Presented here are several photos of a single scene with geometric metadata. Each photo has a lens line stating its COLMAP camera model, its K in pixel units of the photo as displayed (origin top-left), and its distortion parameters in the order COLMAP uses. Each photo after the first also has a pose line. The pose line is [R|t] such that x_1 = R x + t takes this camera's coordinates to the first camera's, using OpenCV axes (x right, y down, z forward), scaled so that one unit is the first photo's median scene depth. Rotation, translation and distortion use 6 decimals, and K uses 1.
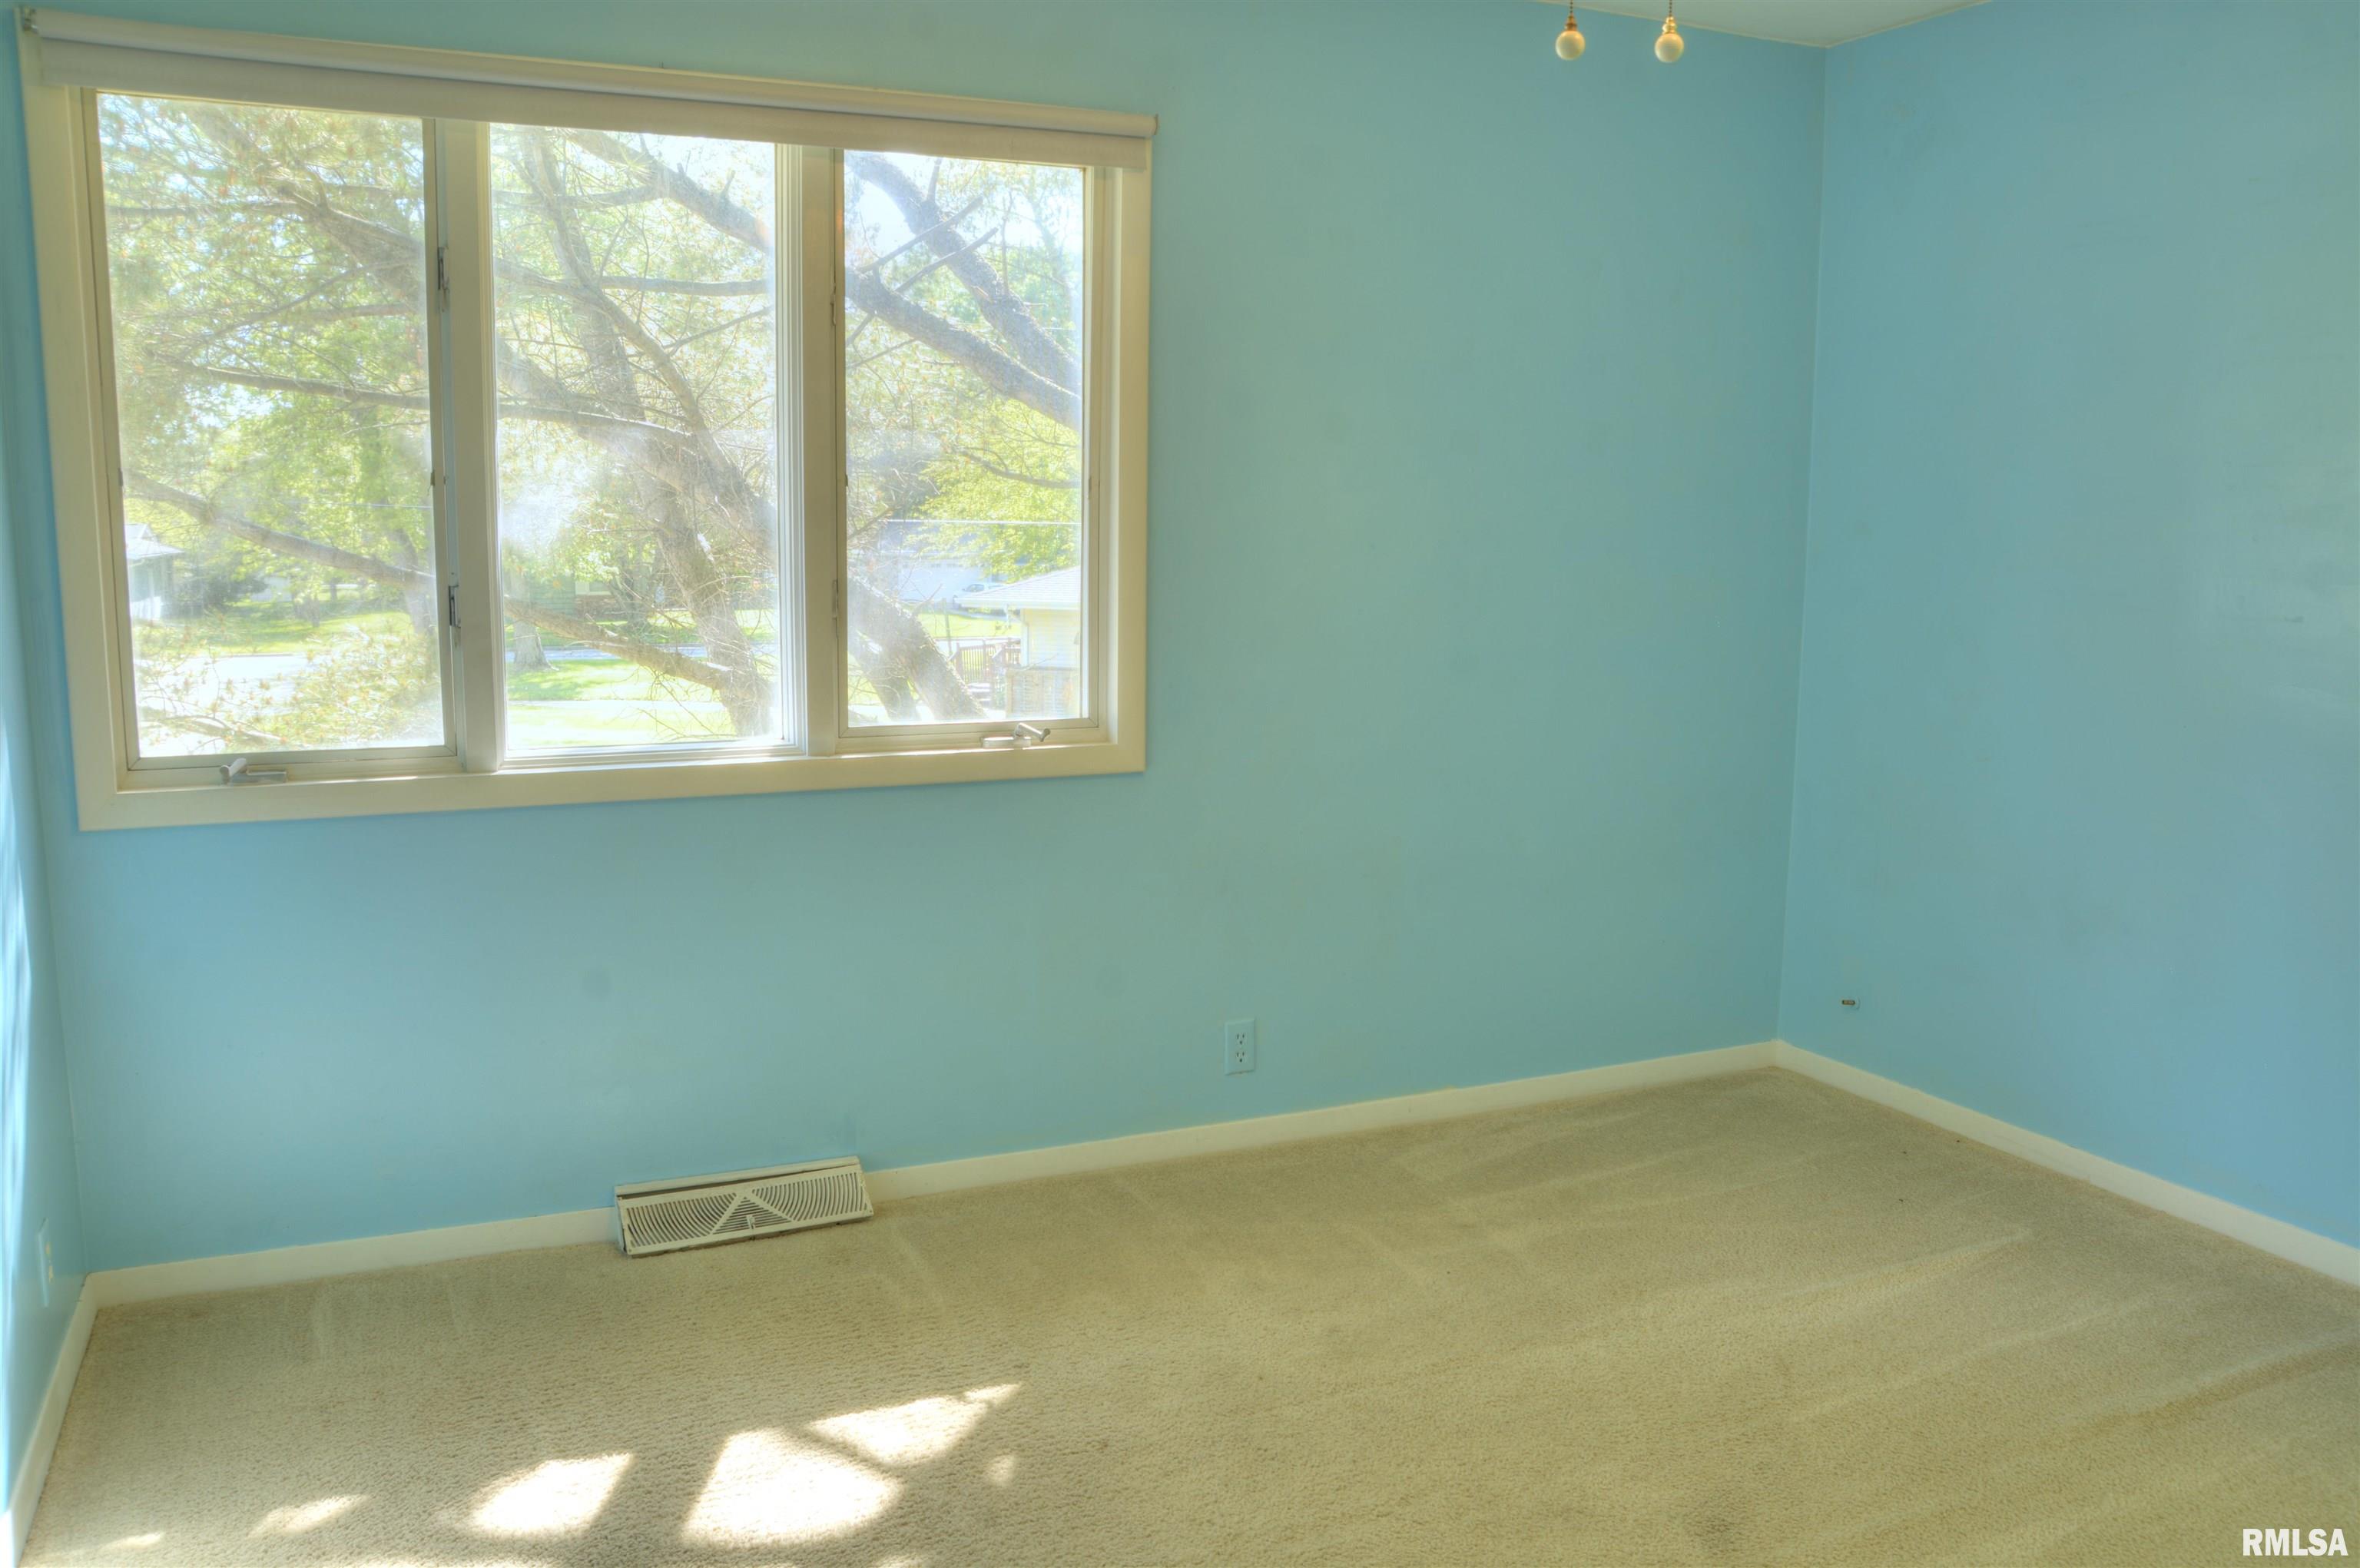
lens RADIAL K [[1861.4, 0, 1197.6], [0, 1861.4, 805.9], [0, 0, 1]] dist [-0.145826, 0.115157]
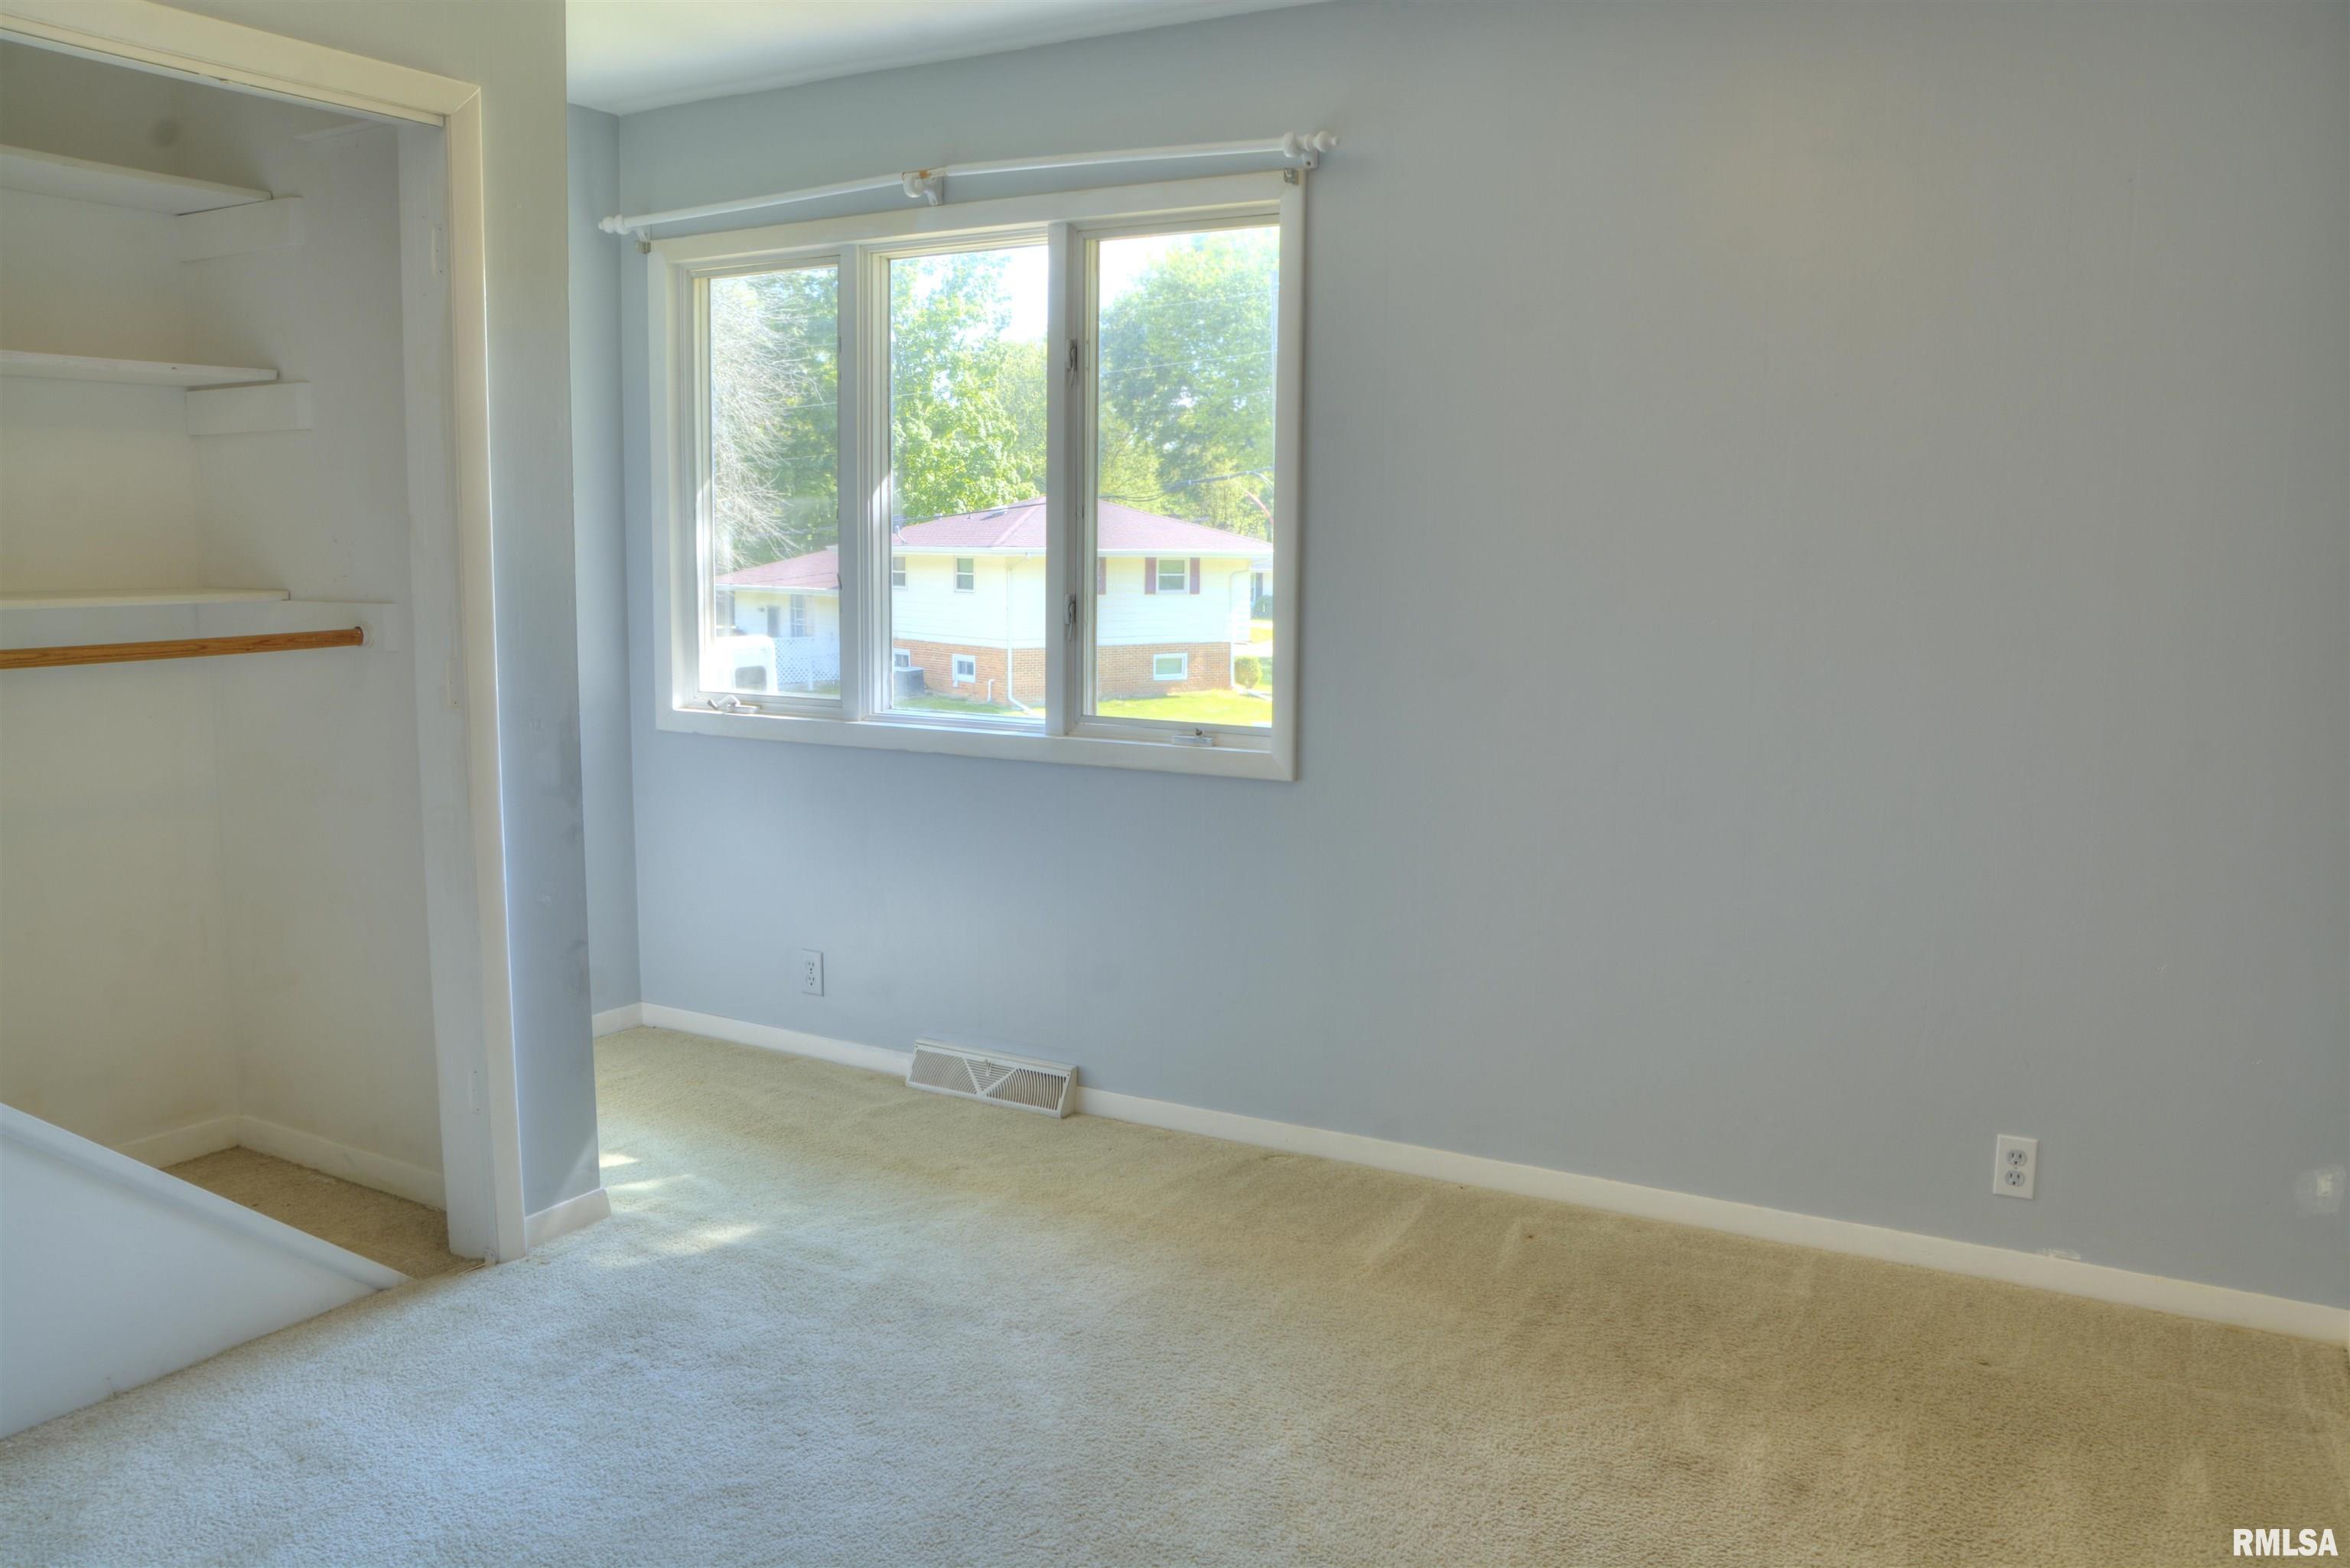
lens RADIAL K [[1853.4, 0, 1192.6], [0, 1853.4, 805.8], [0, 0, 1]] dist [-0.145826, 0.115157]
pose [[0.578087, 0.117597, -0.807457, 0.824620], [-0.128624, 0.990322, 0.052143, -0.054393], [0.805774, 0.073715, 0.587618, 0.350979]]
